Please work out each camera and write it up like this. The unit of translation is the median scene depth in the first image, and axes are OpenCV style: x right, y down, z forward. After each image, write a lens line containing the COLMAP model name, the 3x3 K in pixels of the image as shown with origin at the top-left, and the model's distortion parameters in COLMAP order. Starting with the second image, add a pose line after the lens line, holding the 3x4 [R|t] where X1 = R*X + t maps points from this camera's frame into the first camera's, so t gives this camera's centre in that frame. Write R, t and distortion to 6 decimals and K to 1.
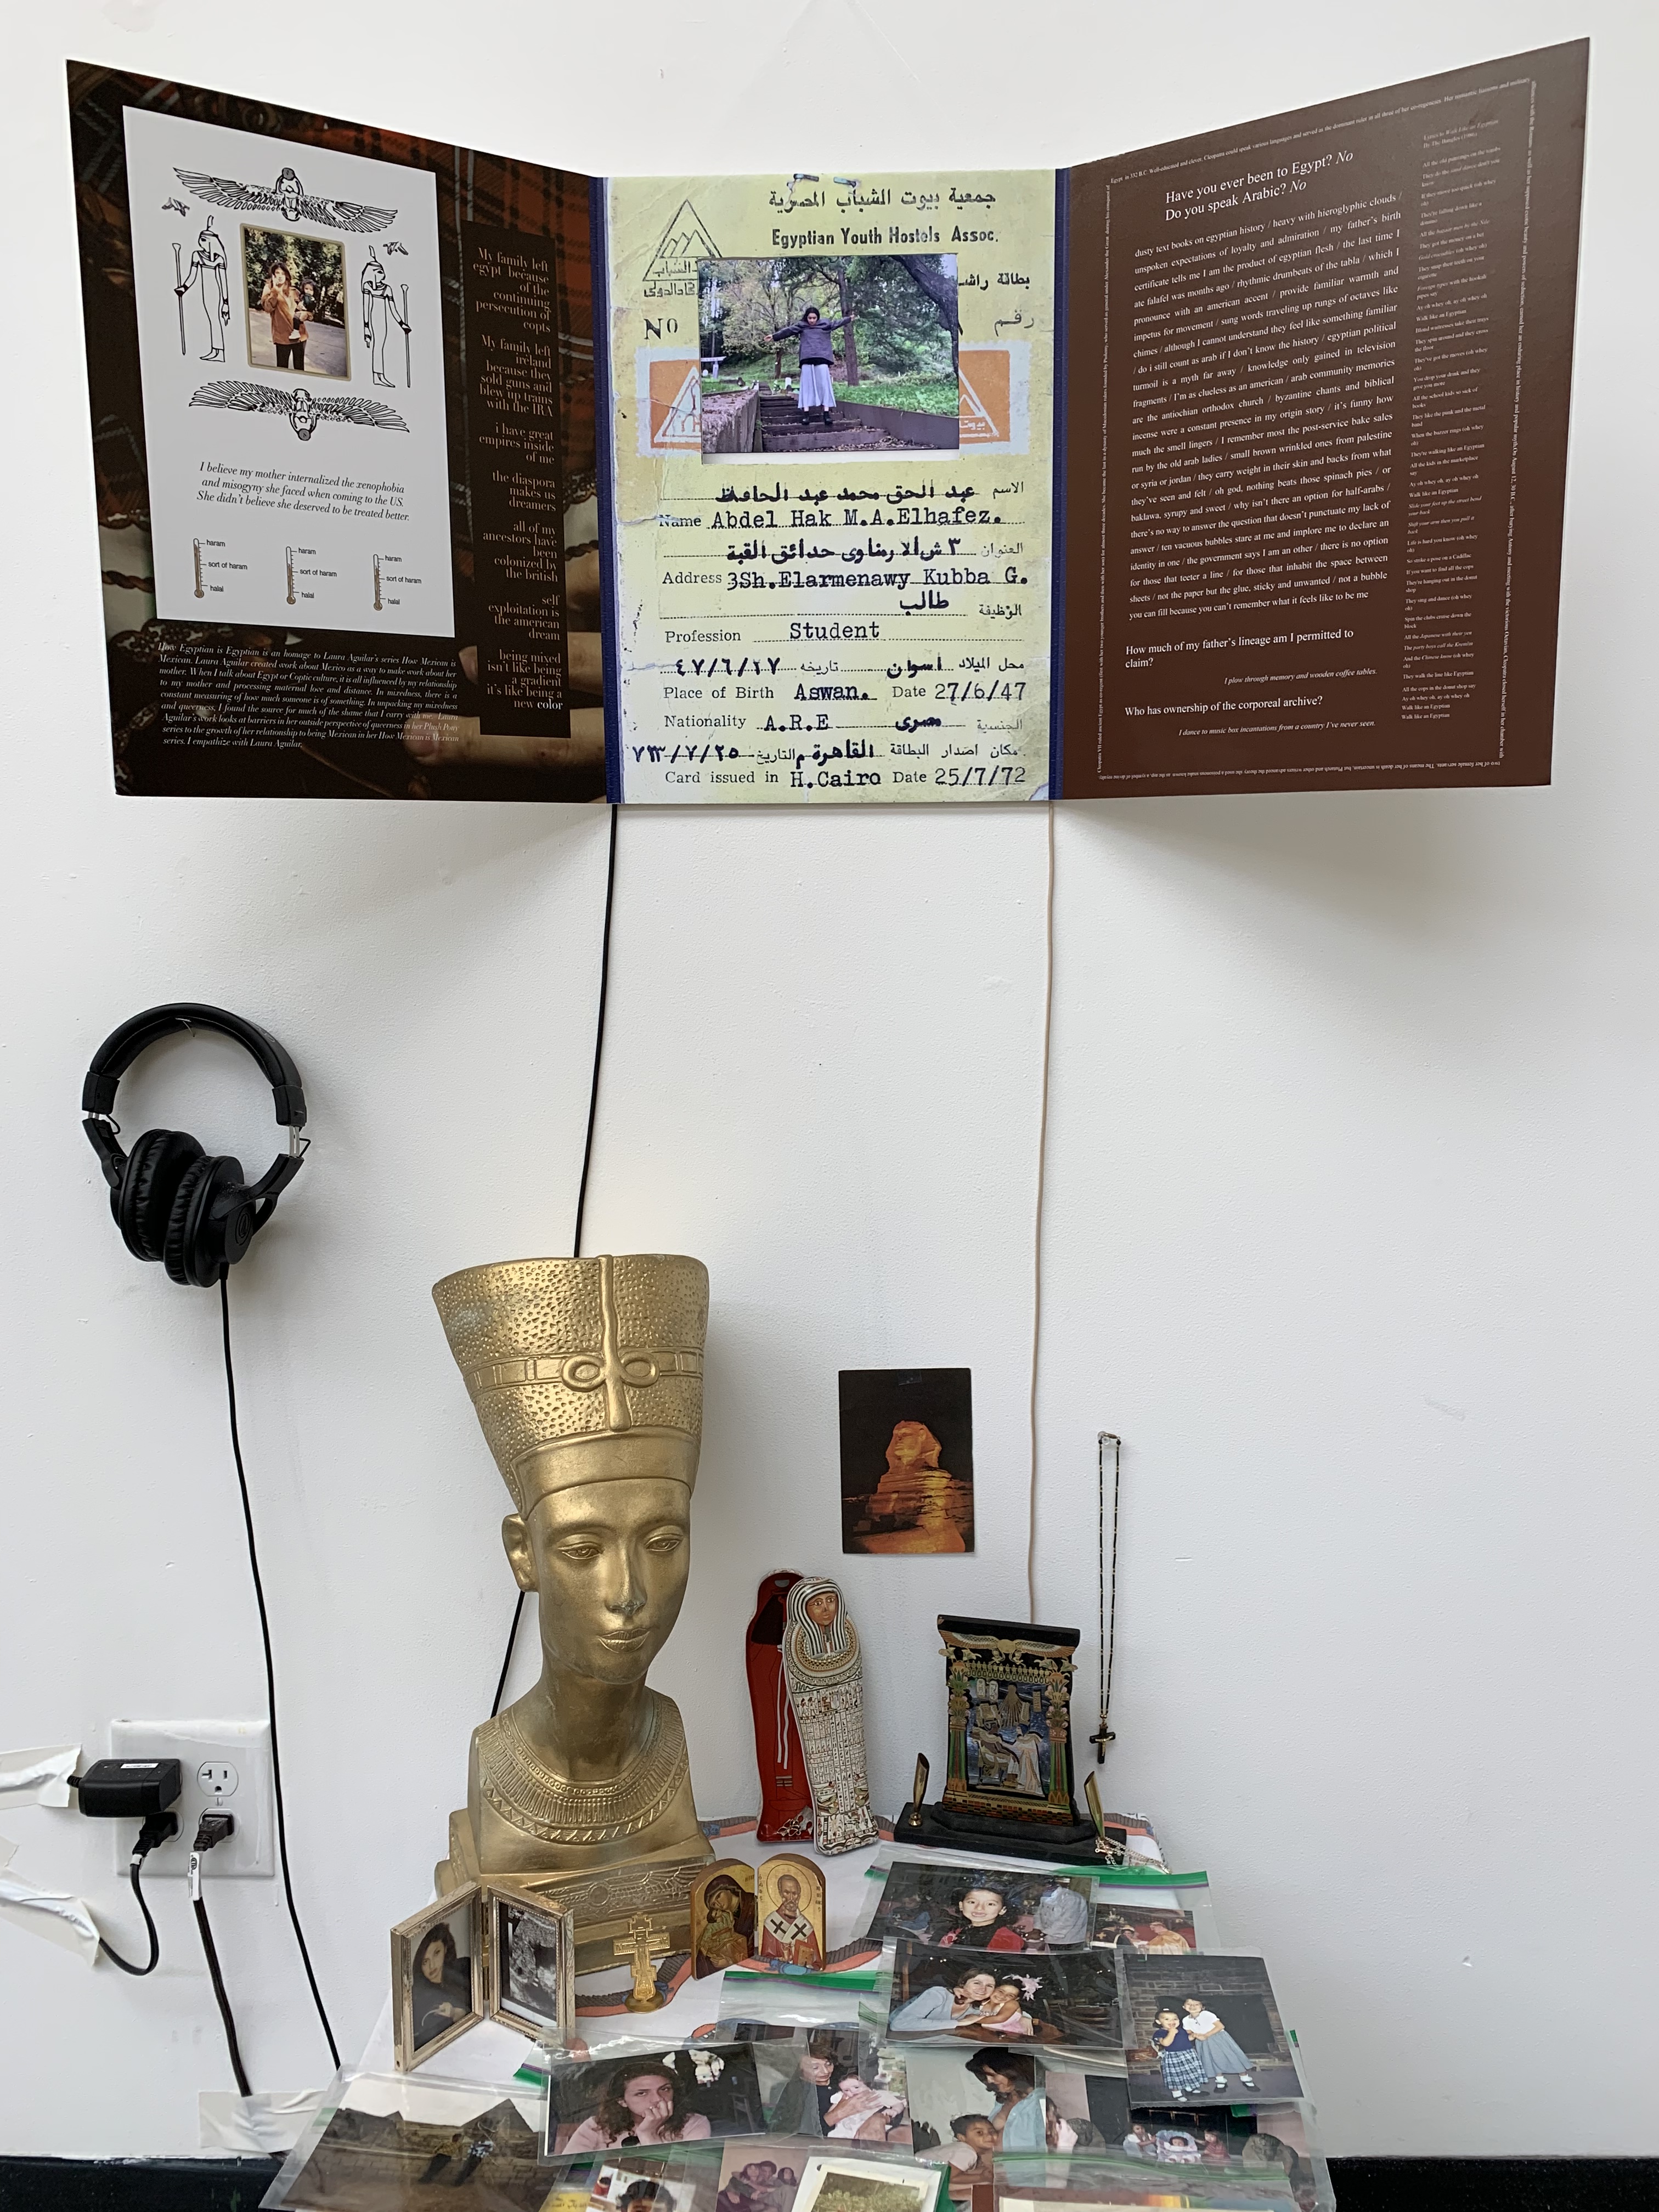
lens RADIAL K [[1662.6, 0, 829.5], [0, 1662.6, 1106.0], [0, 0, 1]] dist [-0.010724, 0.016575]
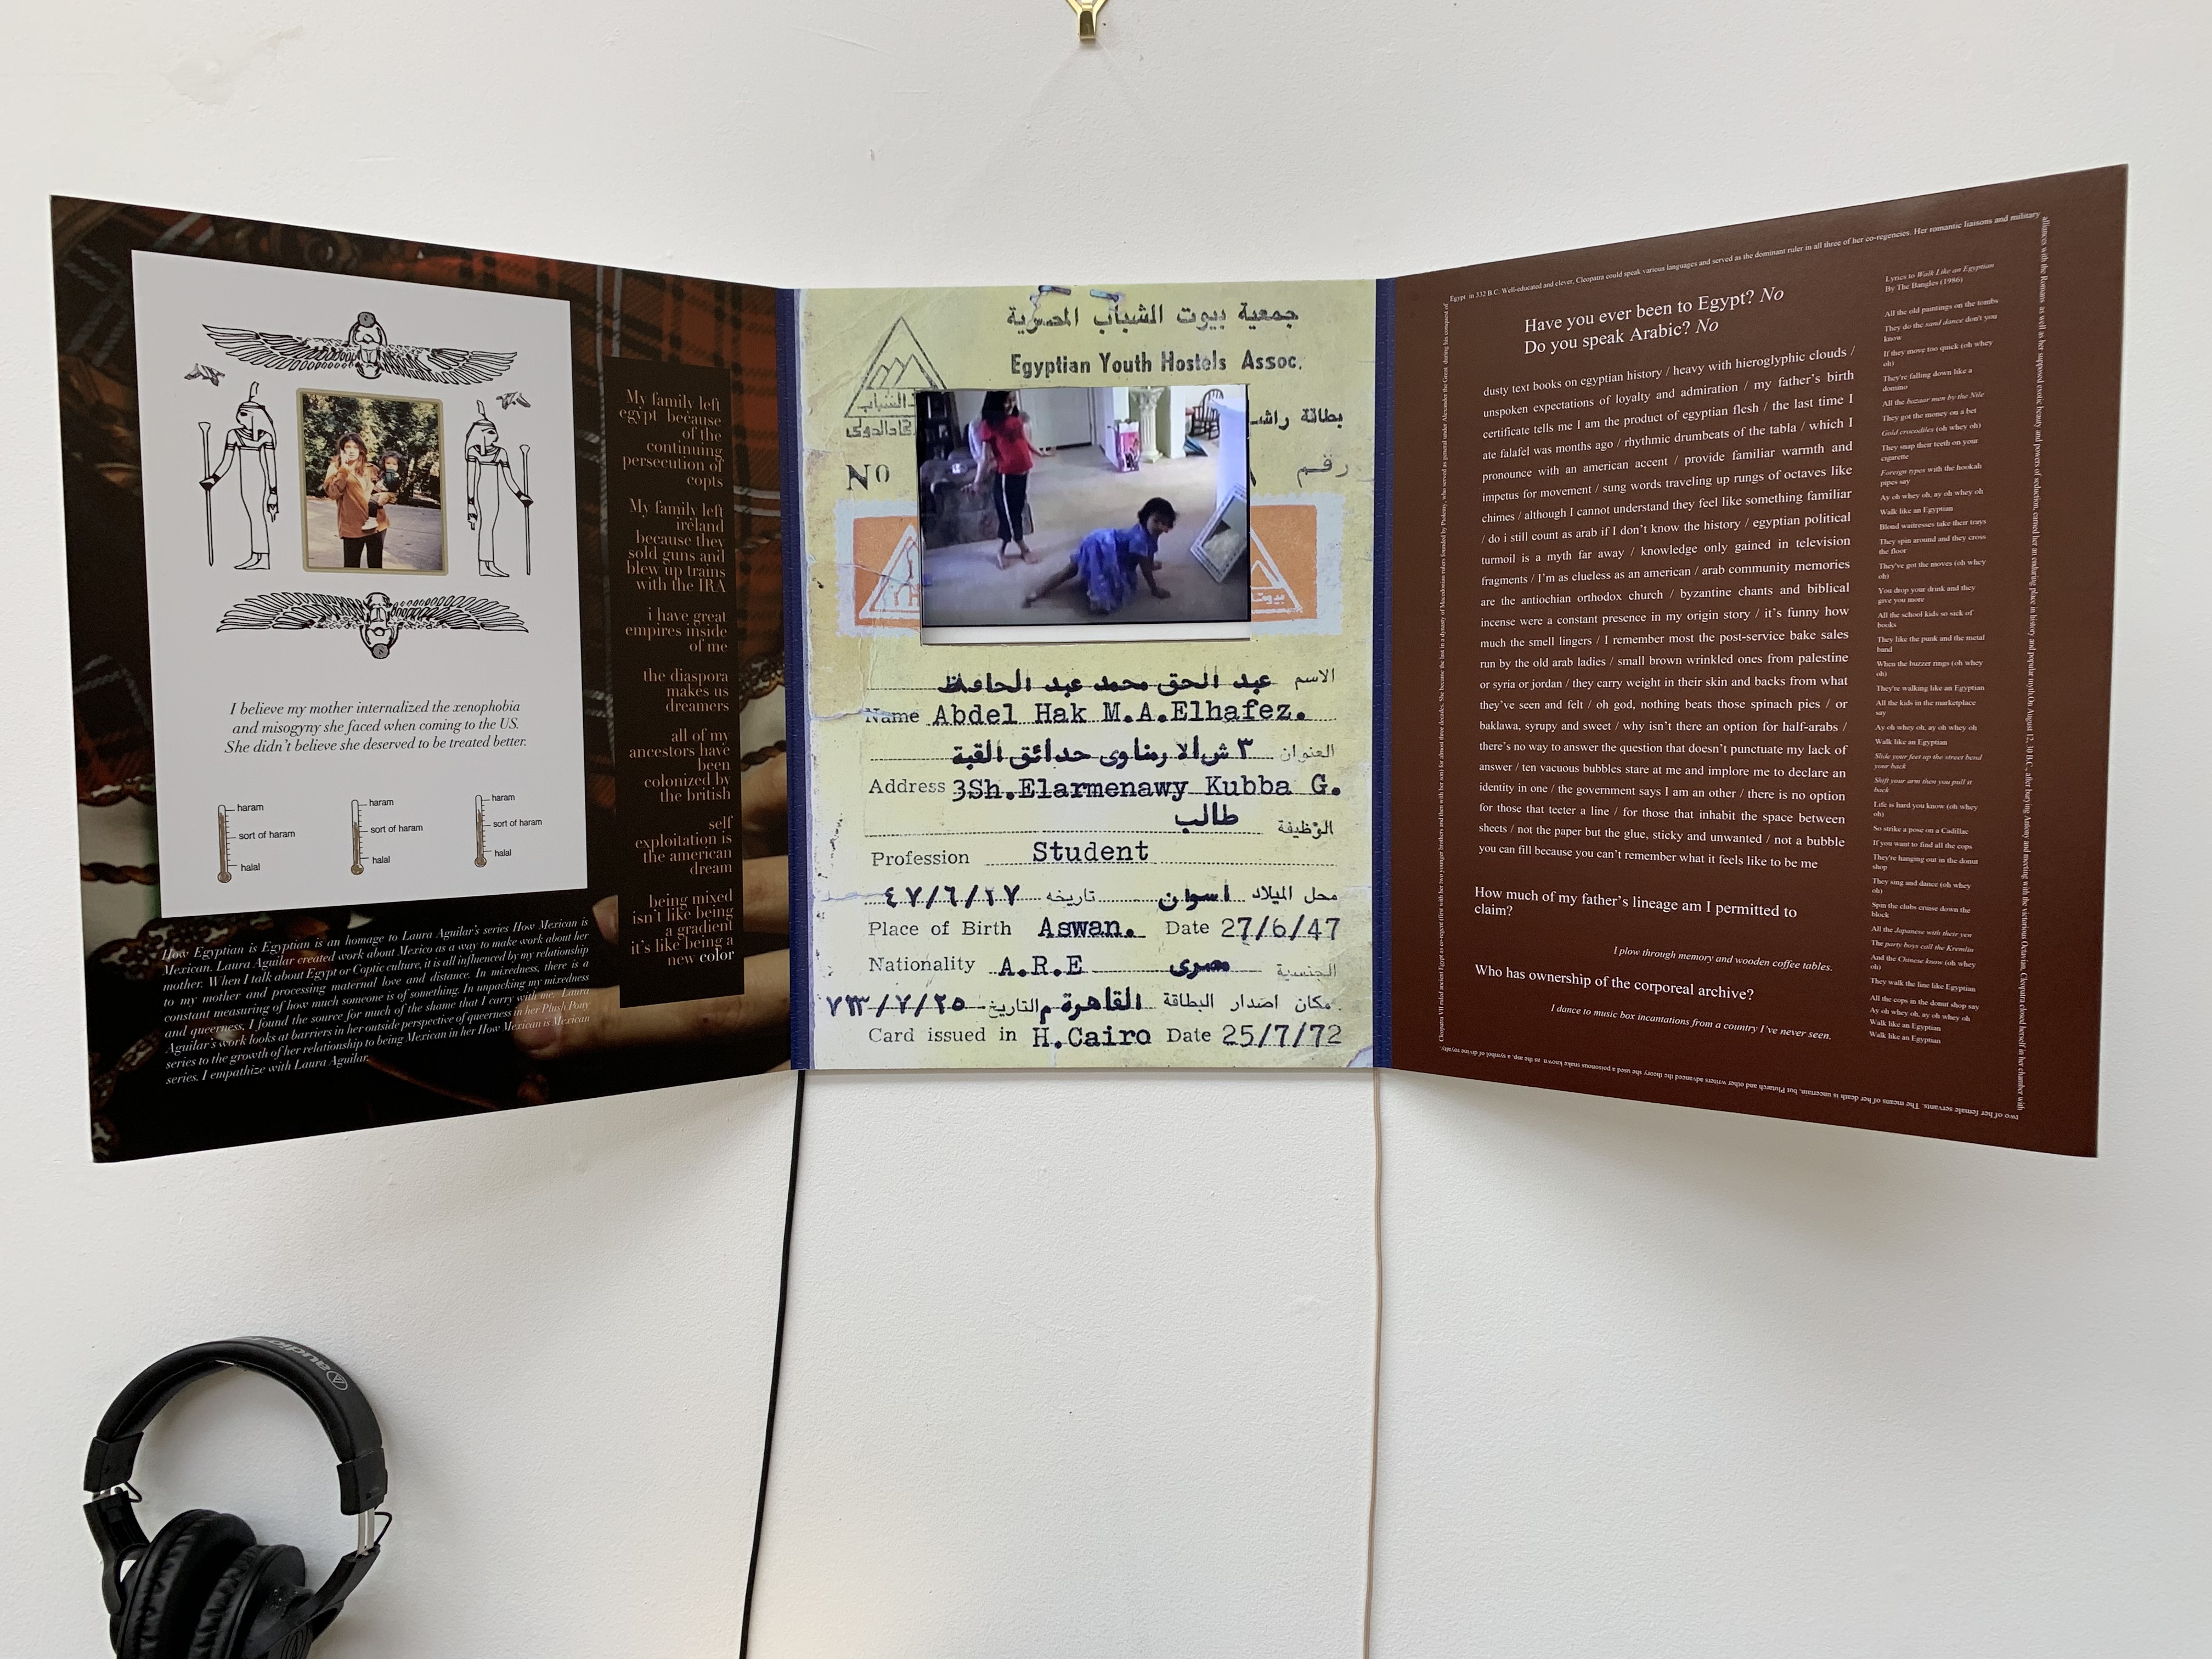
lens RADIAL K [[1662.6, 0, 1068.0], [0, 1662.6, 824.4], [0, 0, 1]] dist [-0.010724, 0.016575]
pose [[0.999963, 0.001031, -0.008519, -0.000965], [-0.001705, 0.996835, -0.079483, -0.267628], [0.008410, 0.079494, 0.996800, 0.264008]]
